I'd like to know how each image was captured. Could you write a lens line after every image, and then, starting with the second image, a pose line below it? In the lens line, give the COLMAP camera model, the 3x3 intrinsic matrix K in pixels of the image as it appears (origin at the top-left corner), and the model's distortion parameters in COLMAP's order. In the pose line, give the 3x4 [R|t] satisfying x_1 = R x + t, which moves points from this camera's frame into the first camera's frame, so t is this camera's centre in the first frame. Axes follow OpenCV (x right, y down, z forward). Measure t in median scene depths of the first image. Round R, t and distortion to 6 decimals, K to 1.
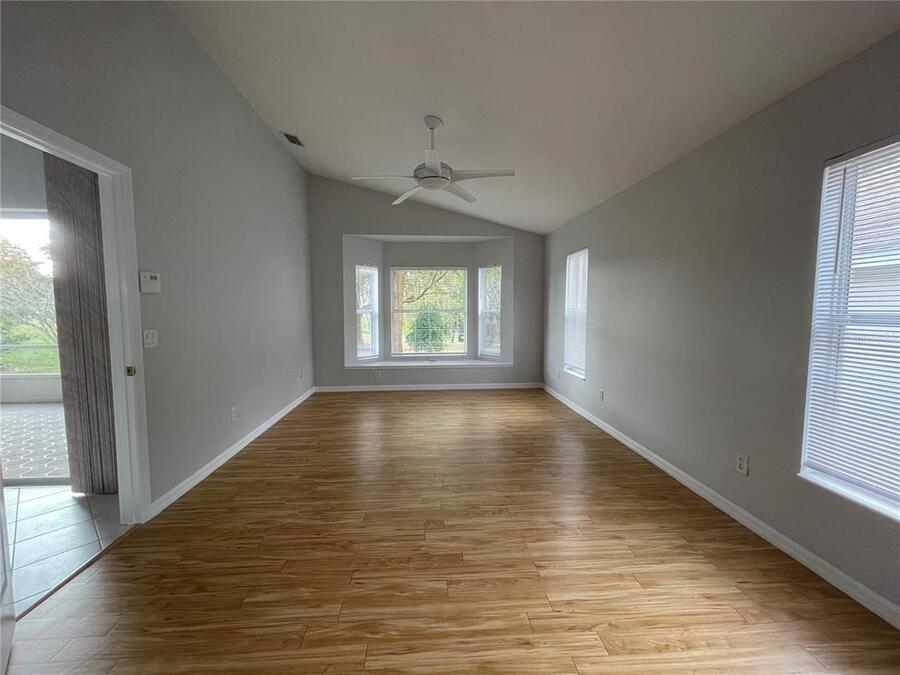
lens RADIAL K [[360.4, 0, 447.9], [0, 360.4, 335.3], [0, 0, 1]] dist [-0.000085, -0.000428]
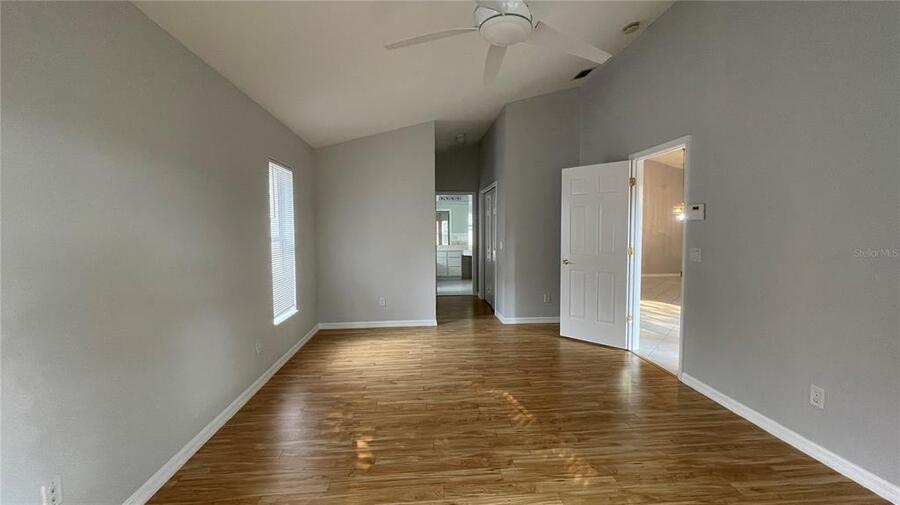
lens RADIAL K [[361.8, 0, 445.9], [0, 361.8, 249.7], [0, 0, 1]] dist [-0.000914, 0.000030]
pose [[-0.999953, 0.006740, -0.006994, 0.090650], [0.005805, 0.992007, 0.126053, -0.168886], [0.007788, 0.126007, -0.991999, 2.138976]]
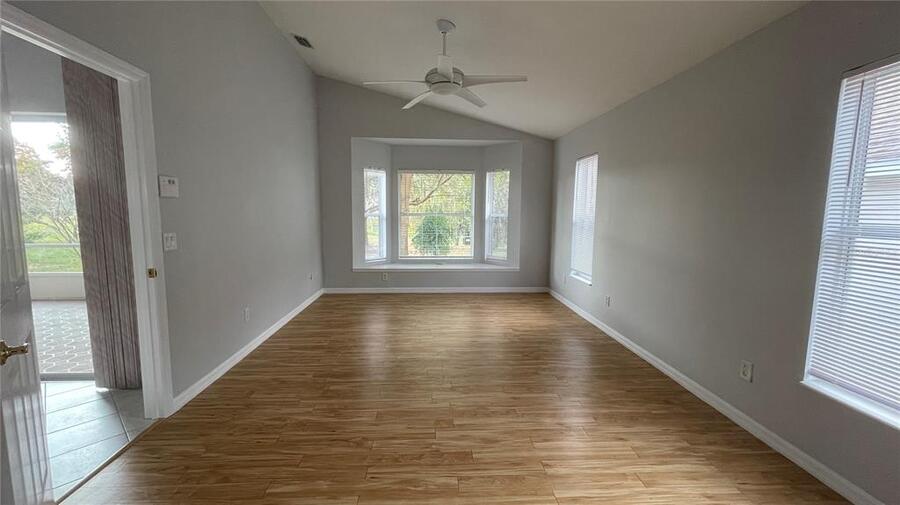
lens RADIAL K [[361.8, 0, 445.9], [0, 361.8, 249.7], [0, 0, 1]] dist [-0.000914, 0.000030]
pose [[0.999853, 0.010807, -0.013296, -0.021426], [-0.010323, 0.999302, 0.035905, -0.012131], [0.013674, -0.035762, 0.999267, -0.020676]]
